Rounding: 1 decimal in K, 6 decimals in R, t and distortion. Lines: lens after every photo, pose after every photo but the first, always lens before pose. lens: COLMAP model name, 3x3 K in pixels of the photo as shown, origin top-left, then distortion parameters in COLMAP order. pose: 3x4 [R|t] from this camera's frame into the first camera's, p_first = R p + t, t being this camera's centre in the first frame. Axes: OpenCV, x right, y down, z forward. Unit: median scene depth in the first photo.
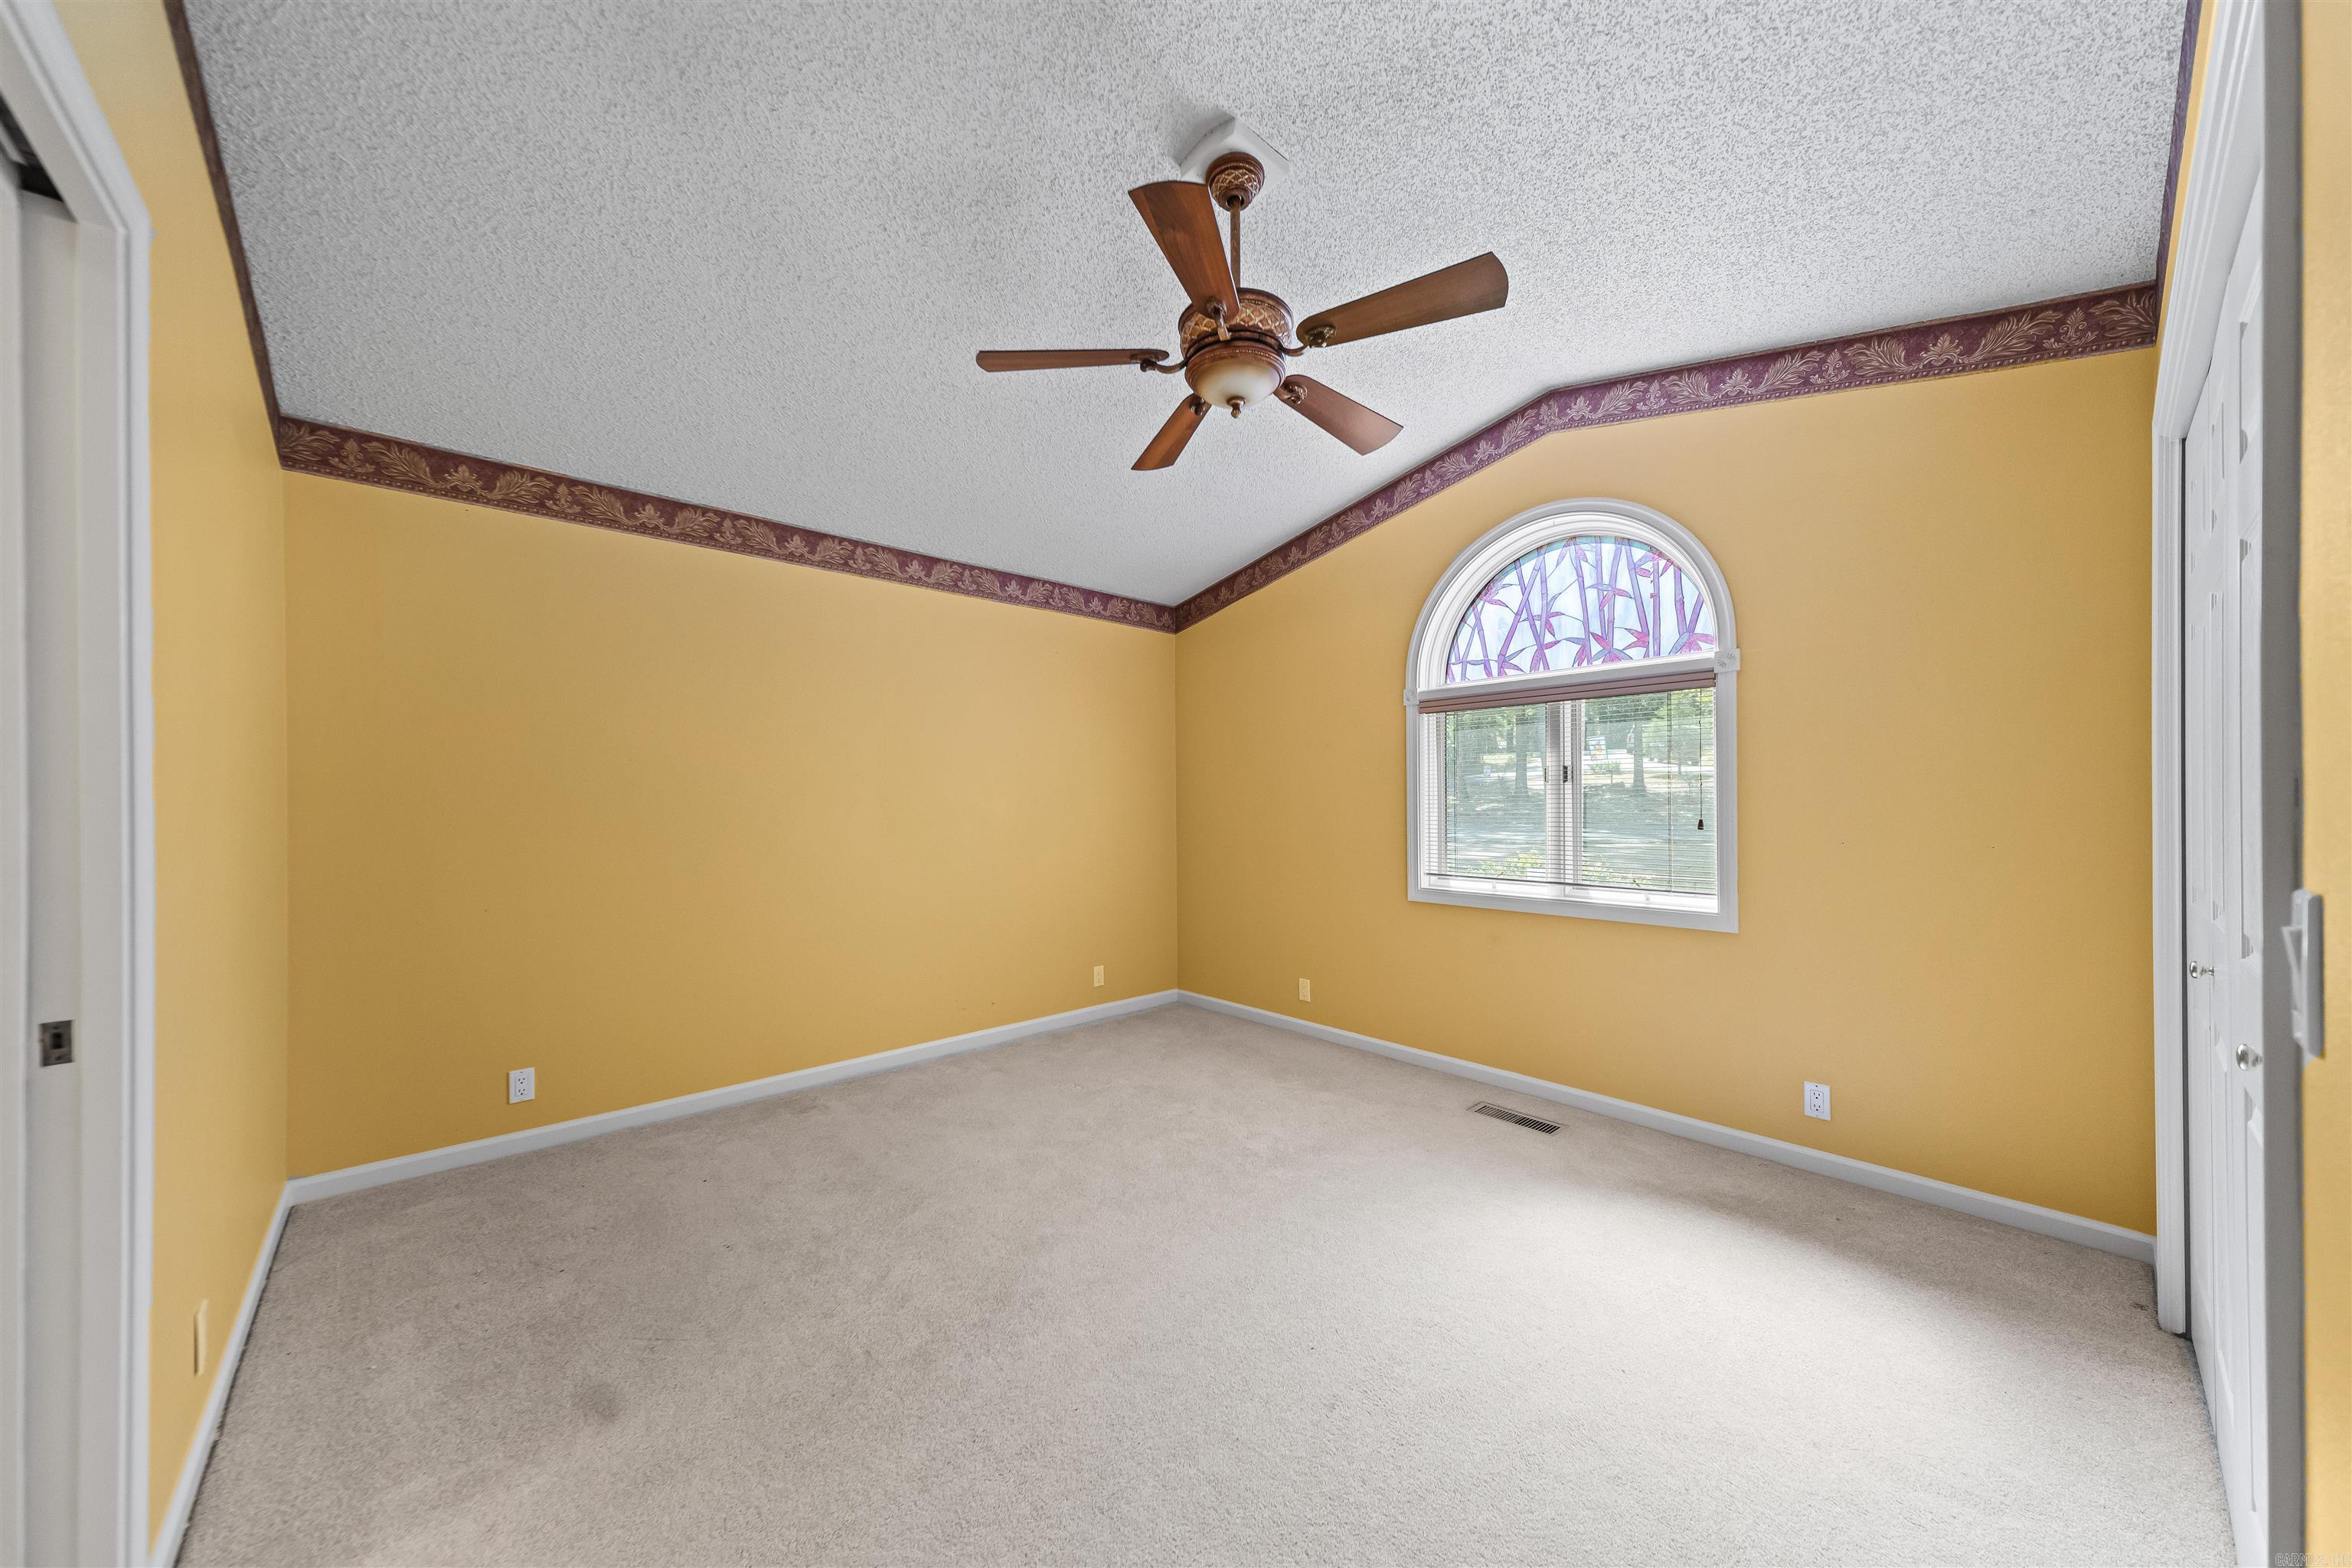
lens RADIAL K [[807.9, 0, 1177.5], [0, 807.9, 802.4], [0, 0, 1]] dist [0.026308, -0.005399]
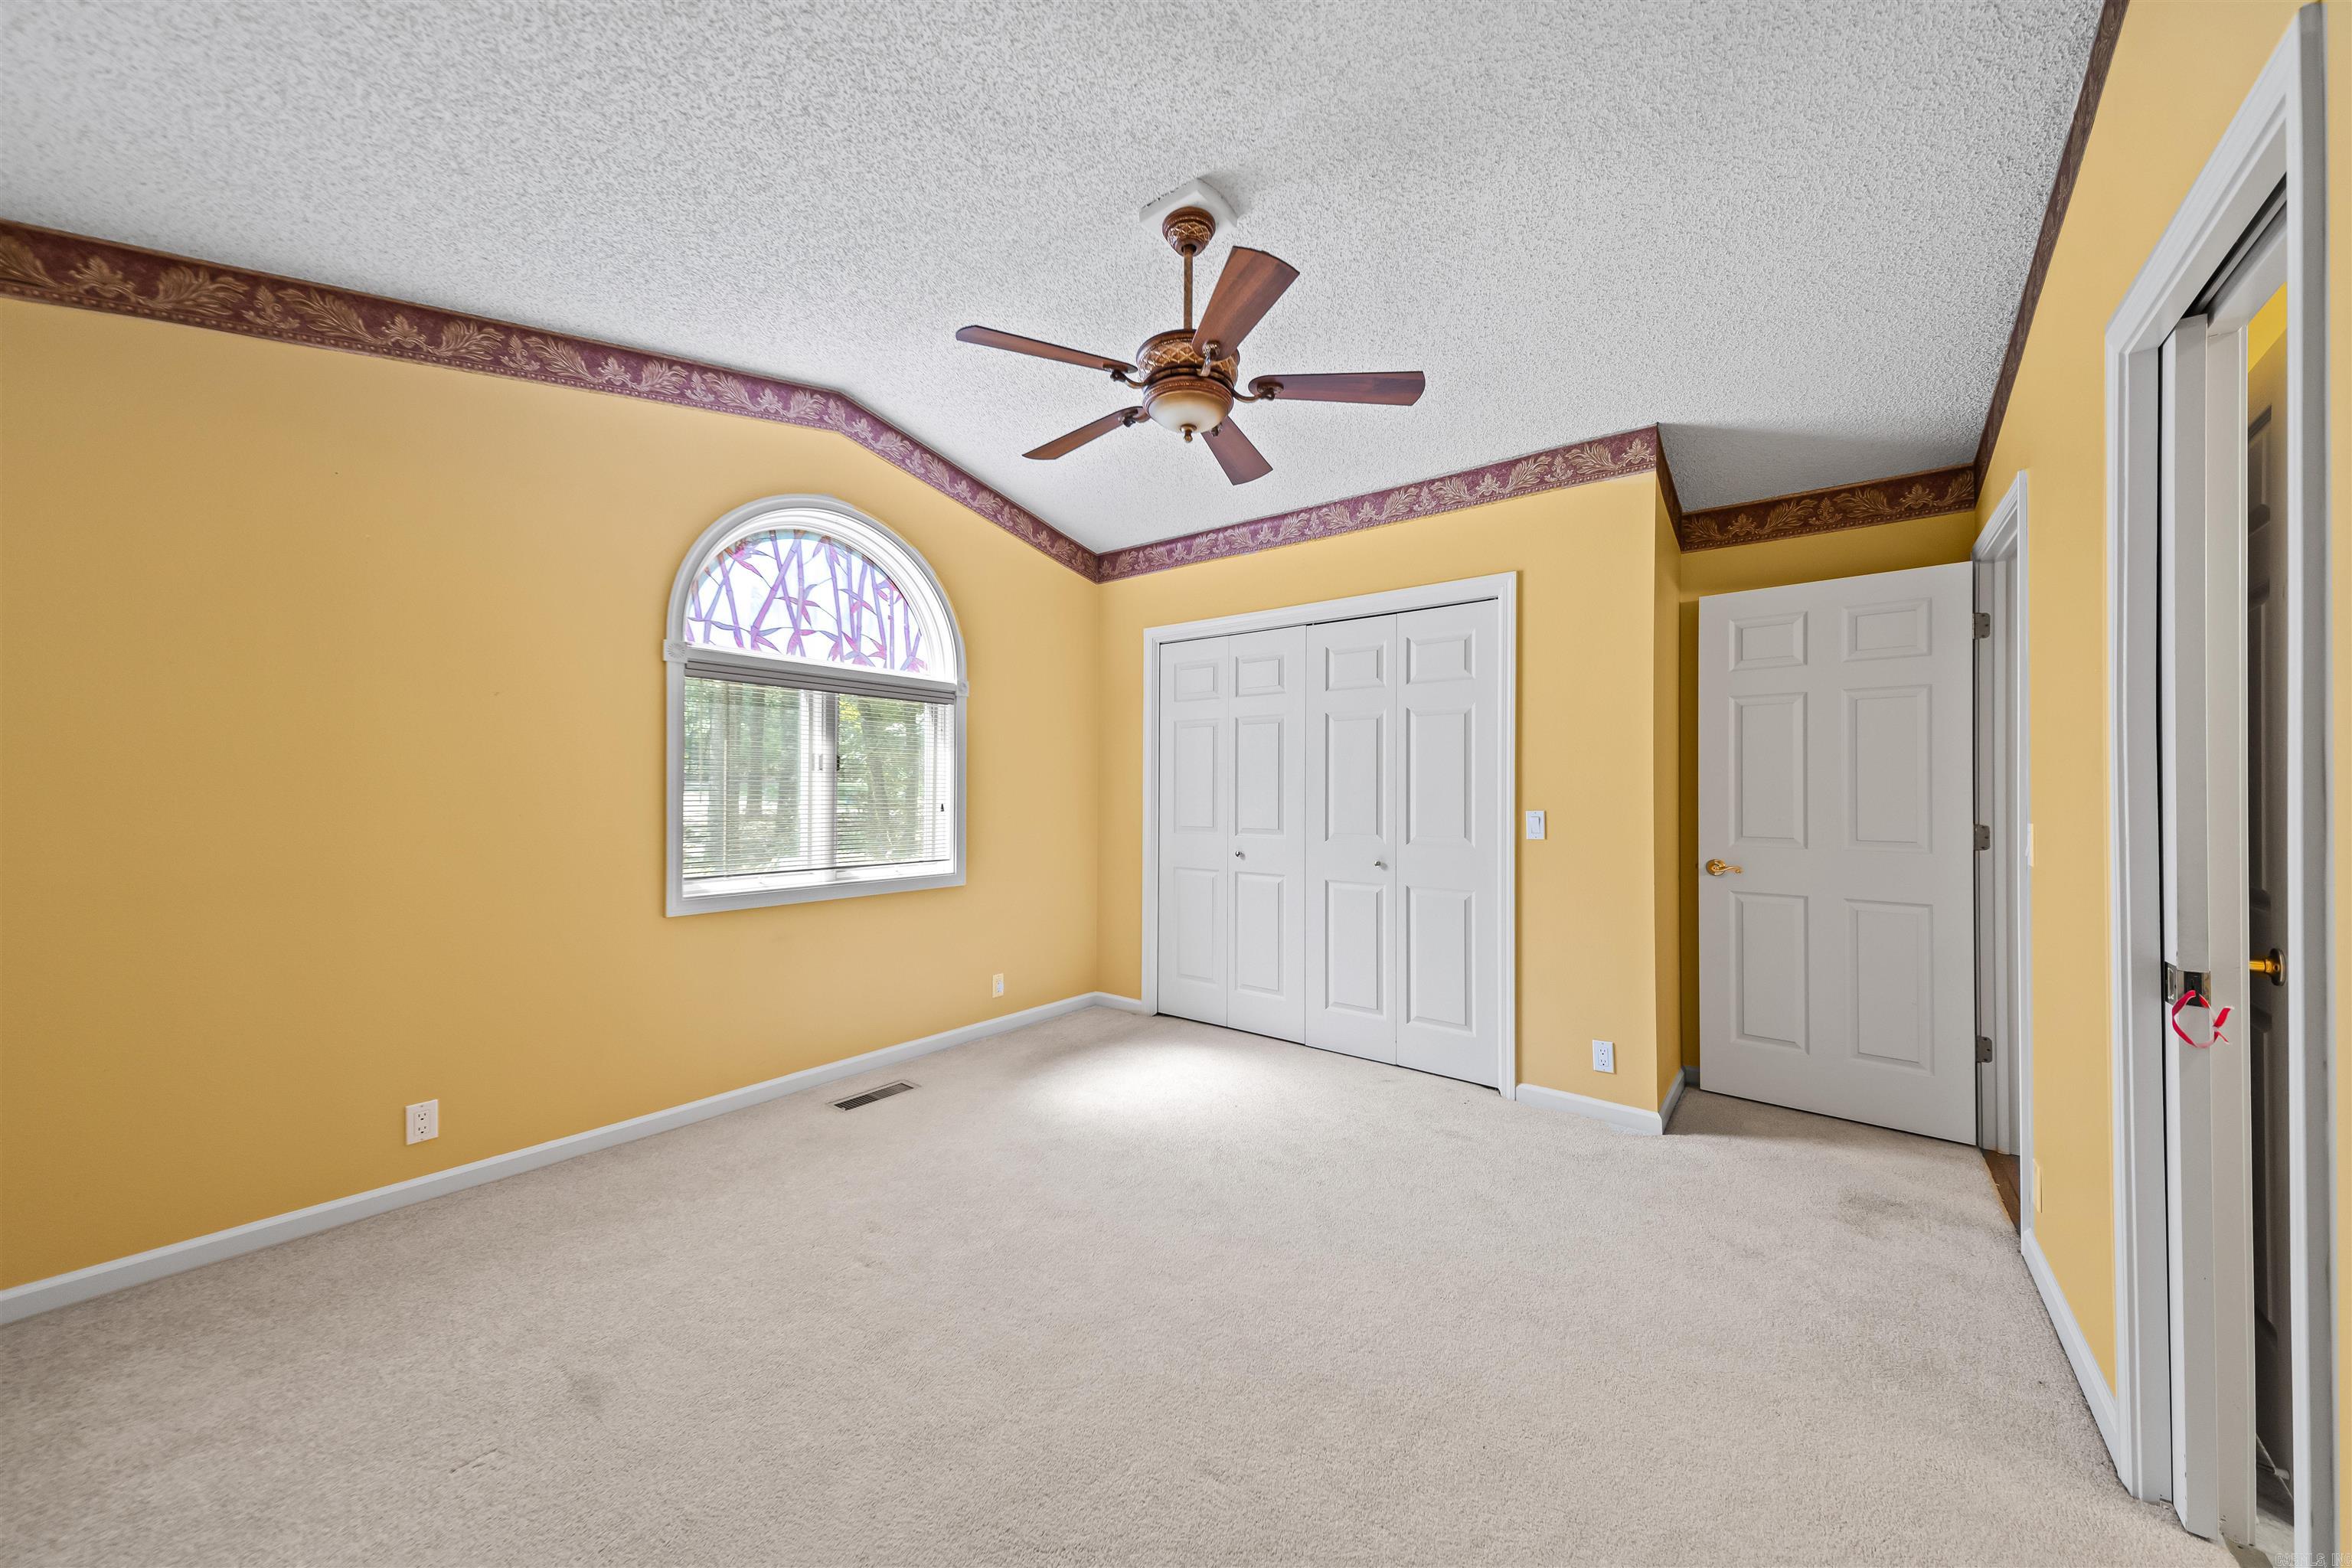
lens RADIAL K [[807.9, 0, 1183.0], [0, 807.9, 782.0], [0, 0, 1]] dist [0.026308, -0.005399]
pose [[-0.165410, 0.016283, 0.986090, -0.606374], [-0.006178, 0.999827, -0.017546, 0.005251], [-0.986206, -0.008995, -0.165281, 0.711106]]
